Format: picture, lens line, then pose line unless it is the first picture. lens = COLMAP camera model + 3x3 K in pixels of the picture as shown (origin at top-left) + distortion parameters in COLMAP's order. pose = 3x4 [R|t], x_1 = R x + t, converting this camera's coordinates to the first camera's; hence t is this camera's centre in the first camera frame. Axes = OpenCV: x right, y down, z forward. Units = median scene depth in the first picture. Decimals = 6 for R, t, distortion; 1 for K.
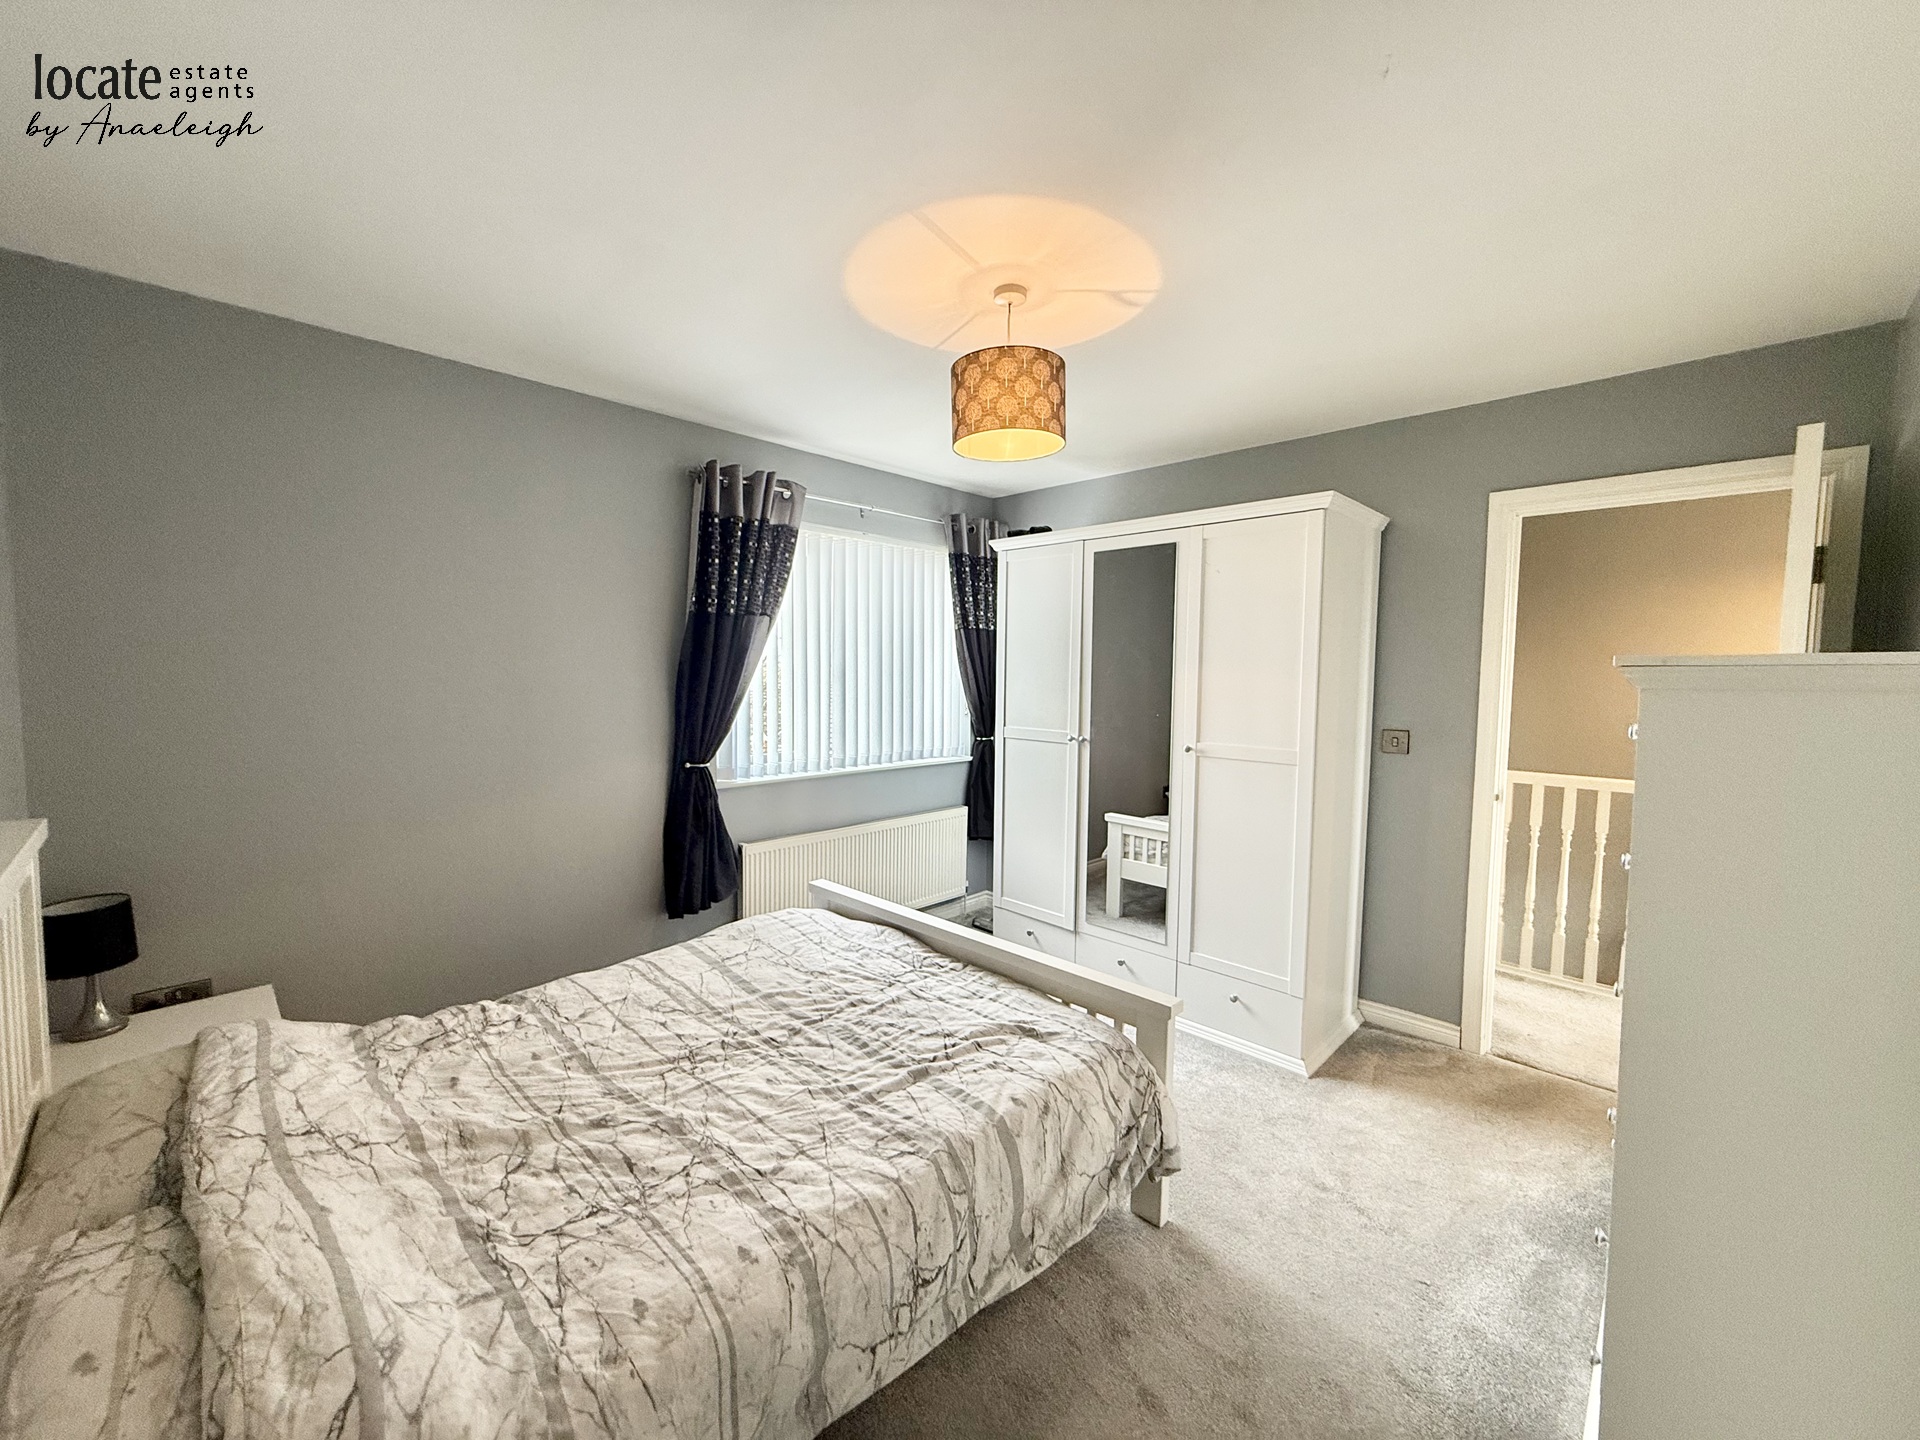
lens RADIAL K [[762.1, 0, 952.3], [0, 762.1, 715.8], [0, 0, 1]] dist [0.003641, -0.000242]
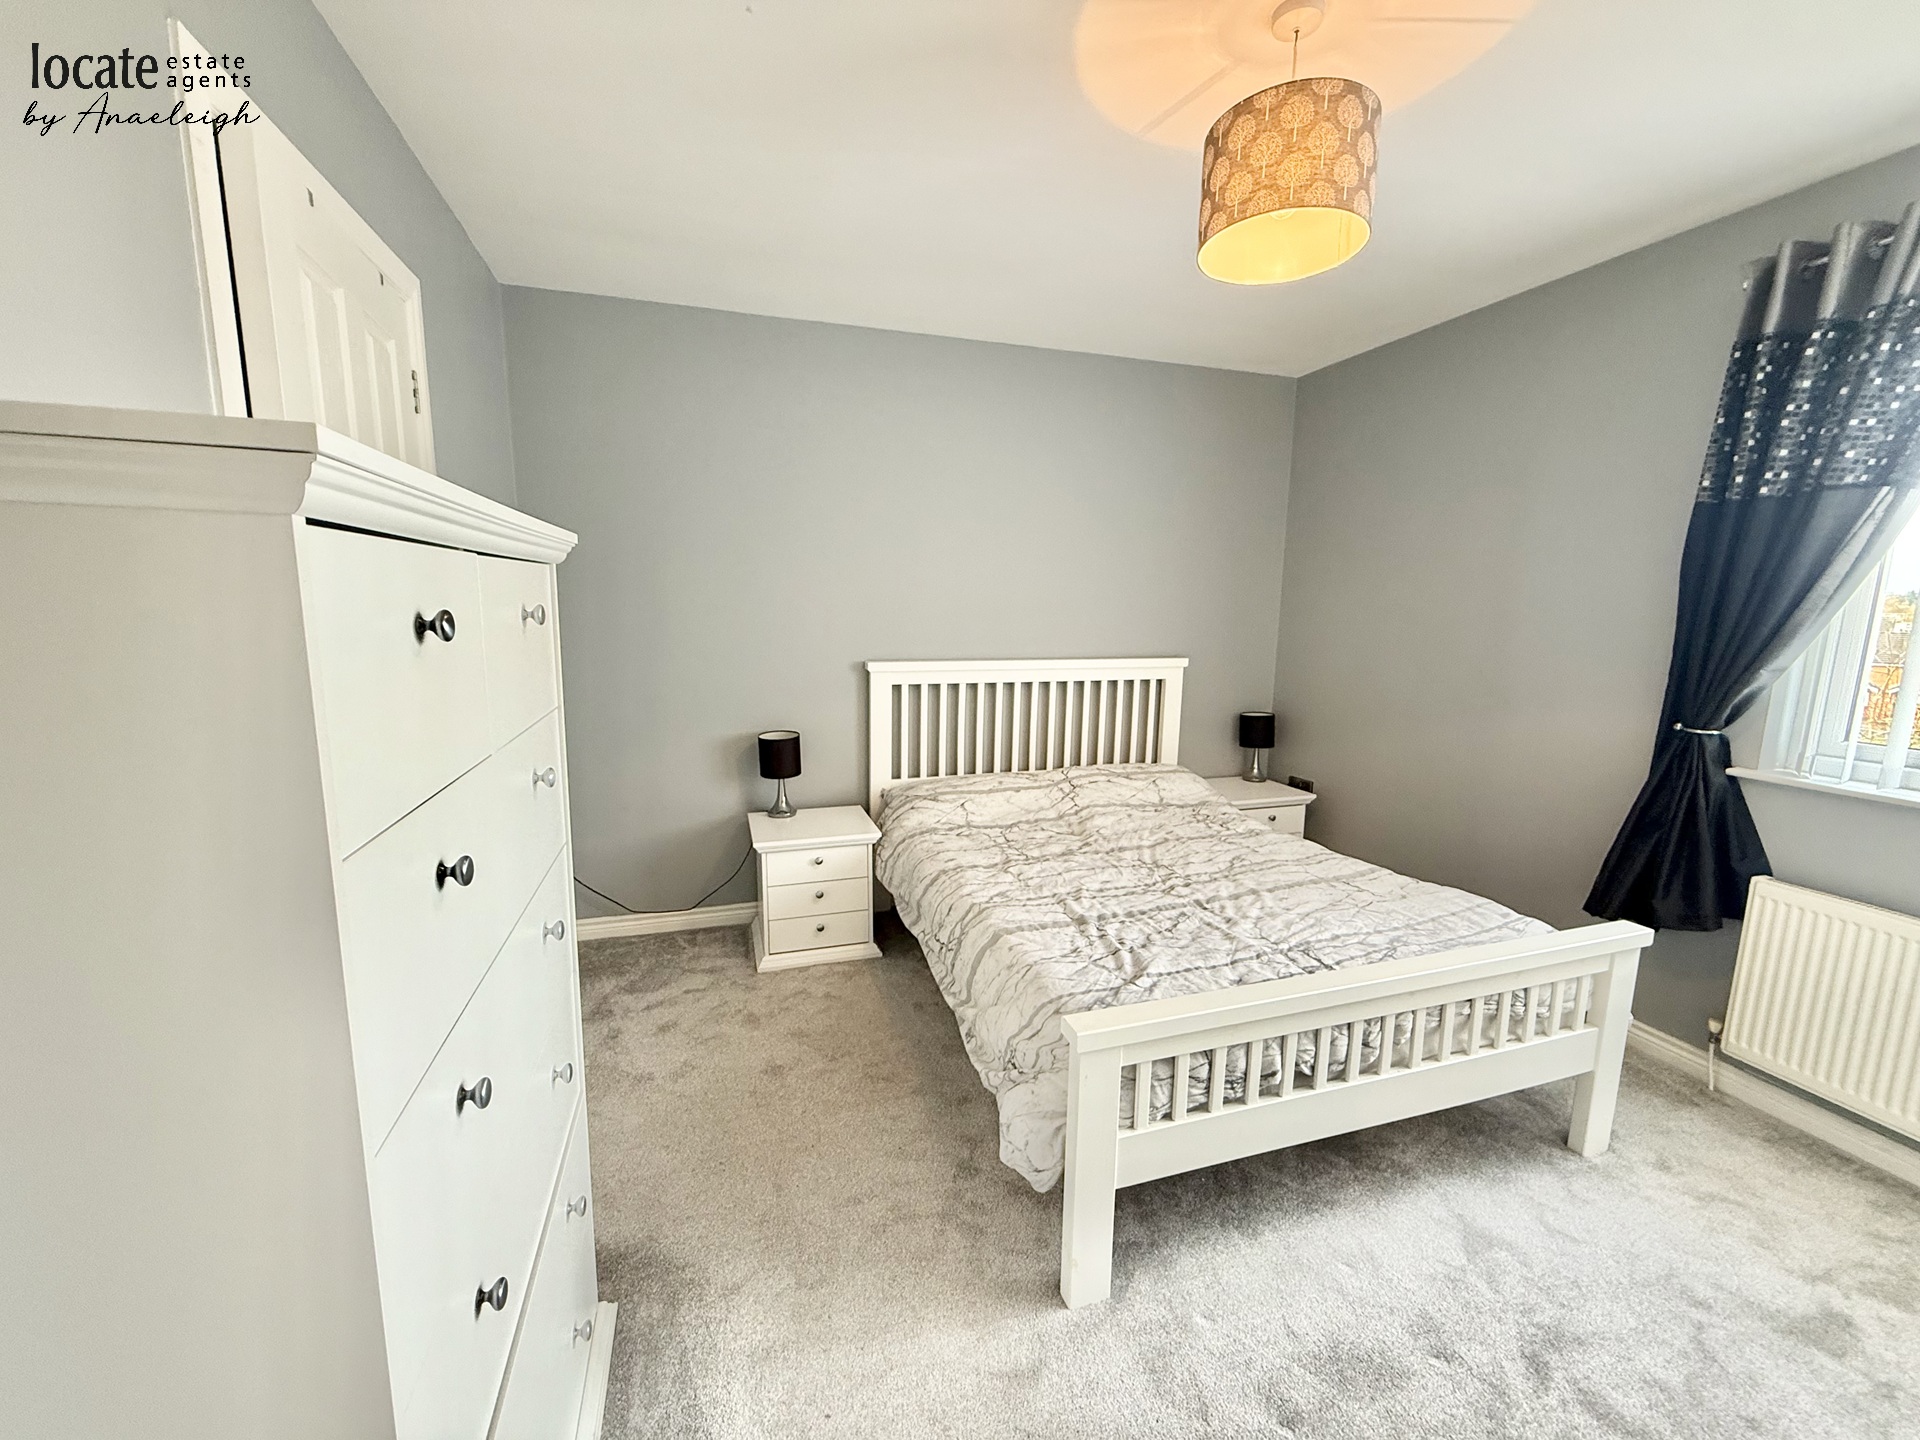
lens RADIAL K [[762.1, 0, 955.4], [0, 762.1, 723.3], [0, 0, 1]] dist [0.003641, -0.000242]
pose [[-0.470514, 0.130050, -0.872756, 0.949142], [-0.066779, 0.980995, 0.182180, -0.035294], [0.879862, 0.144000, -0.452887, 1.191450]]
